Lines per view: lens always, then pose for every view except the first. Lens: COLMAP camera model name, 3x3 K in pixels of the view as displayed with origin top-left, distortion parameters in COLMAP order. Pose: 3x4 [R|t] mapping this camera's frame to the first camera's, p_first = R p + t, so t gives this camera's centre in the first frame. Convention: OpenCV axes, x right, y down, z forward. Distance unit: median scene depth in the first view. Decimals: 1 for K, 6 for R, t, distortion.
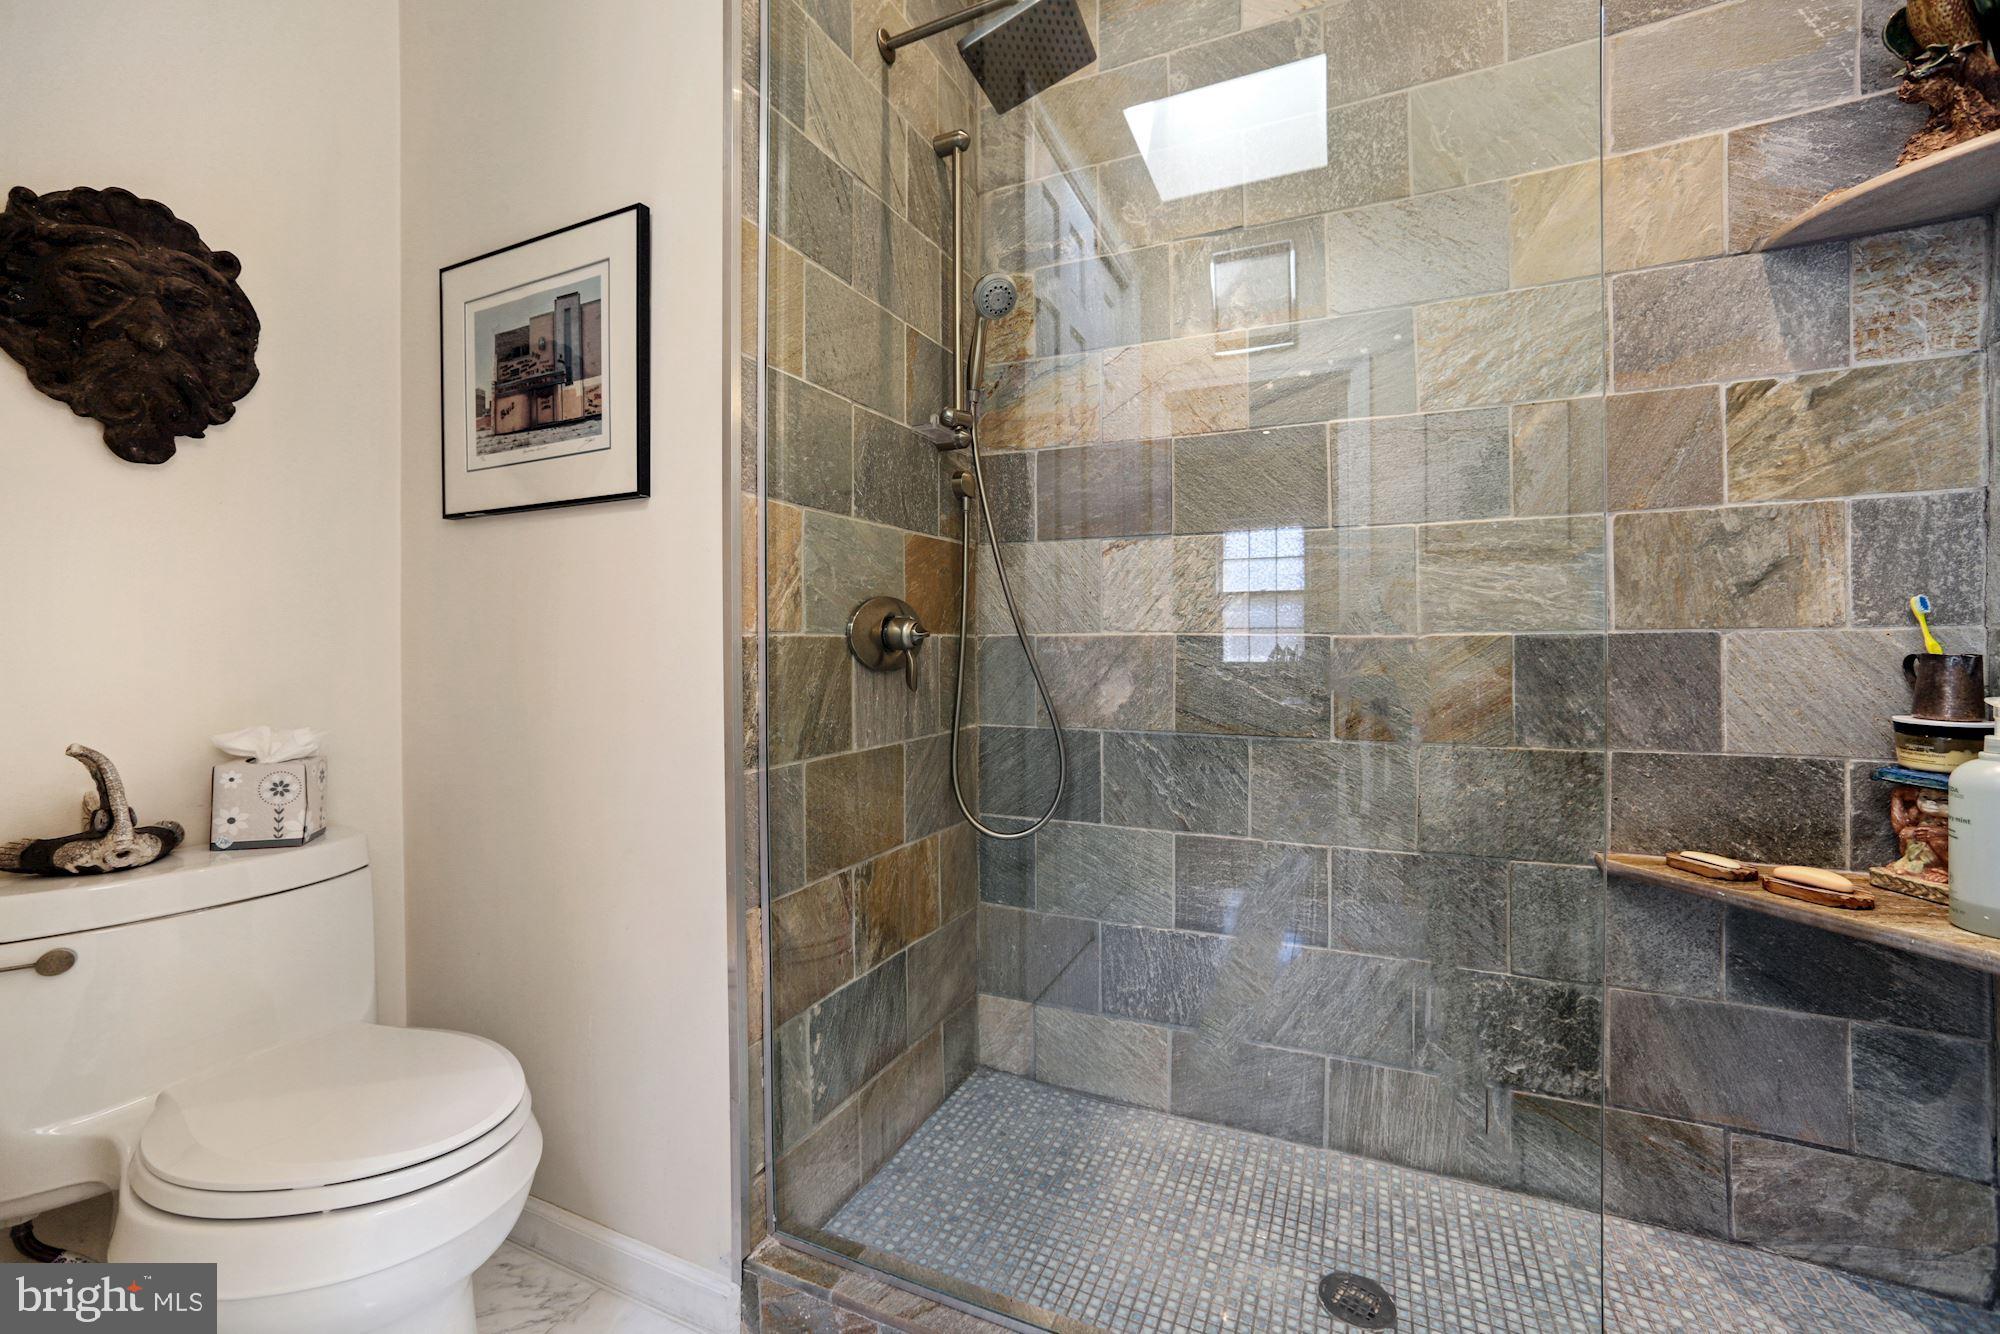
lens RADIAL K [[811.2, 0, 1000.2], [0, 811.2, 651.3], [0, 0, 1]] dist [-0.055078, 0.028480]
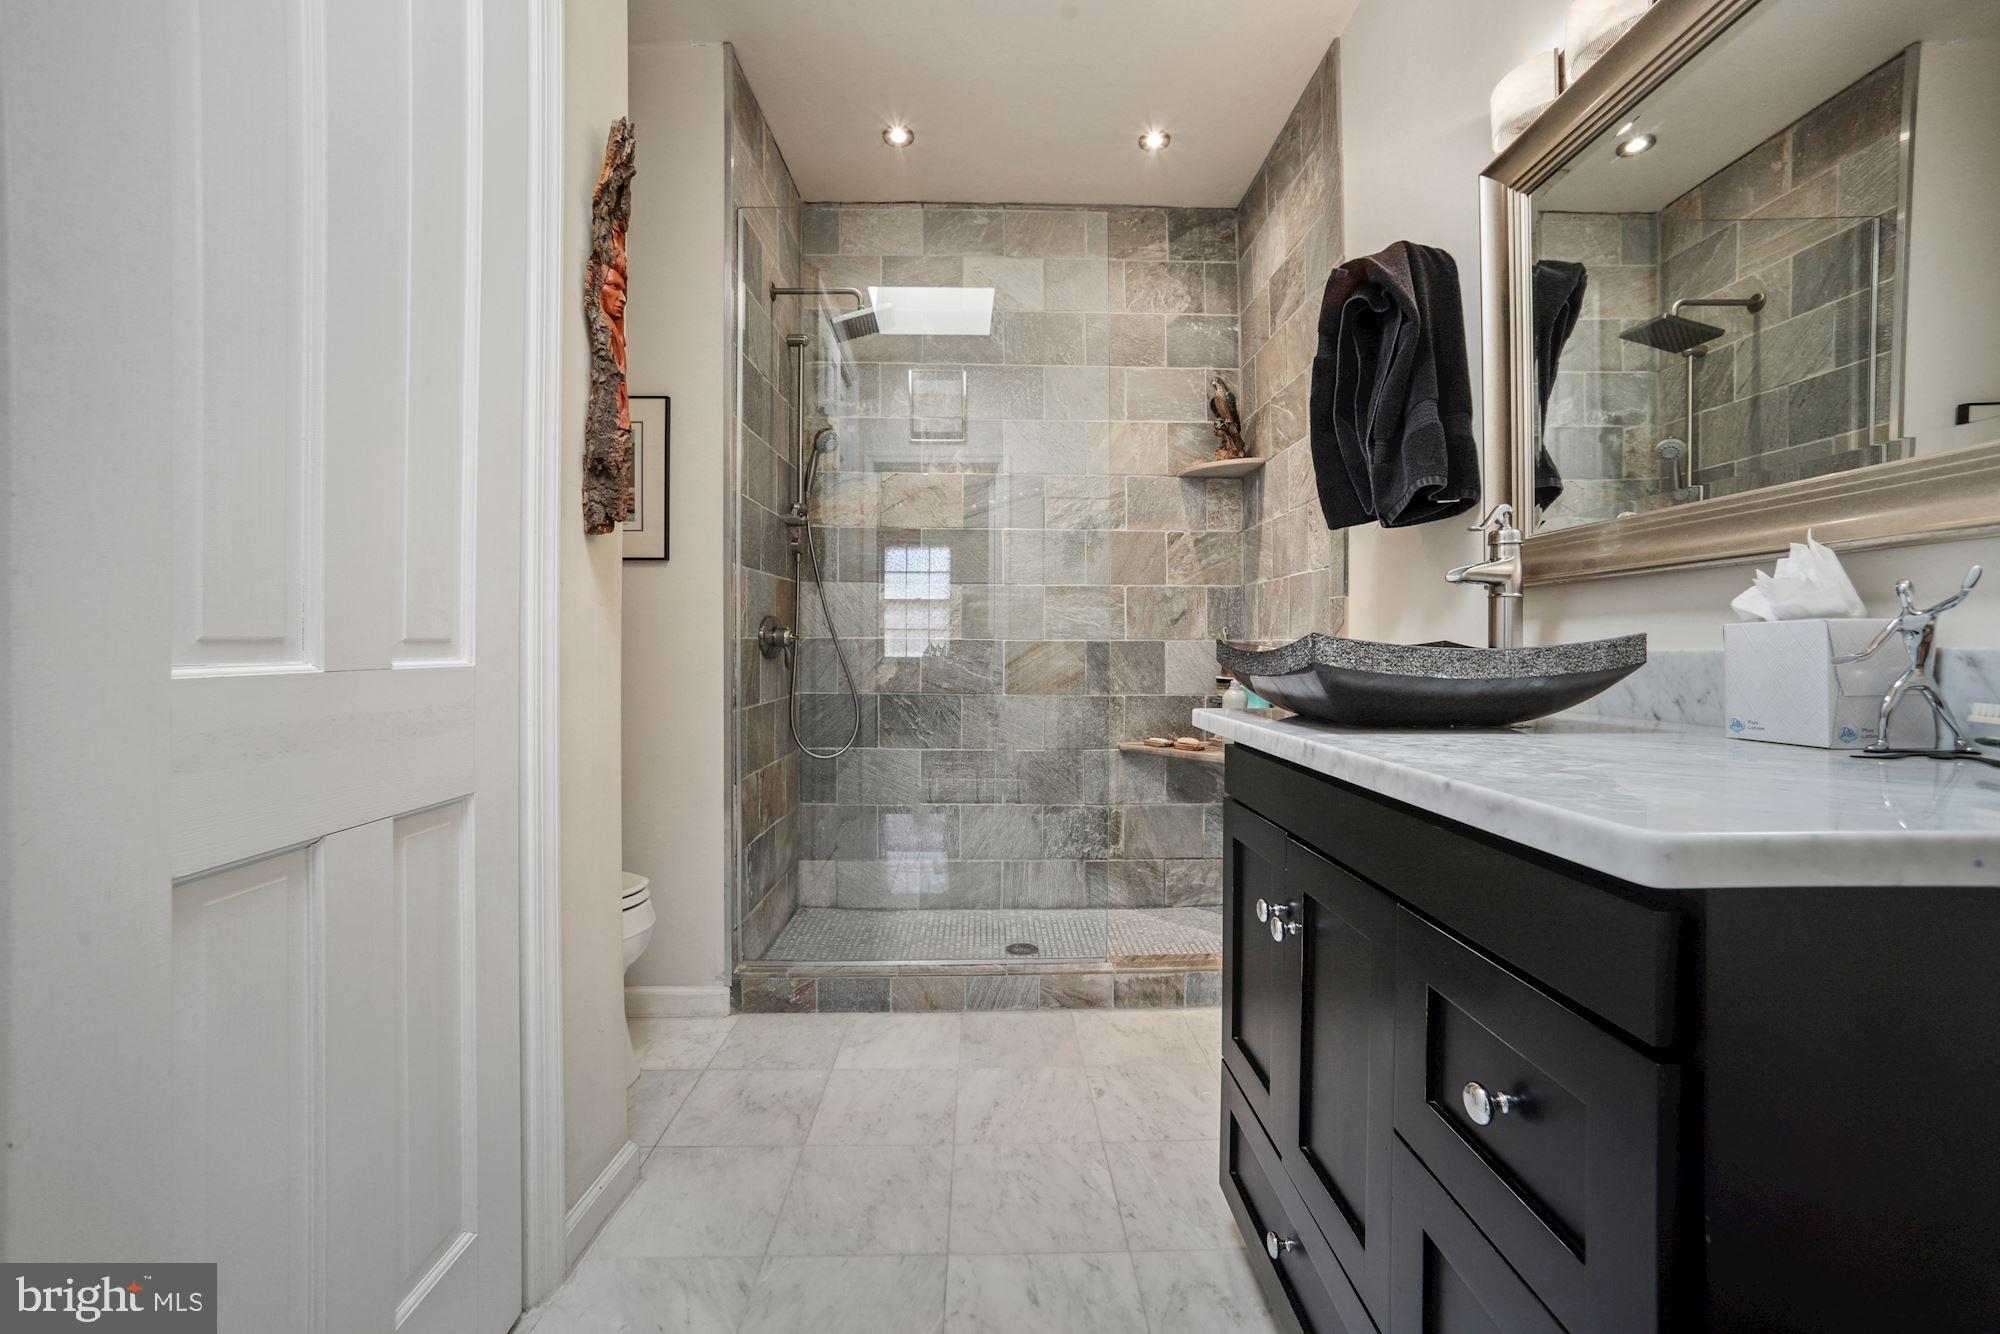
lens RADIAL K [[811.2, 0, 1000.2], [0, 811.2, 651.3], [0, 0, 1]] dist [-0.055078, 0.028480]
pose [[0.899153, 0.003519, 0.437620, -0.497573], [-0.005578, 0.999979, 0.003420, -0.000433], [-0.437598, -0.005516, 0.899154, -0.829380]]
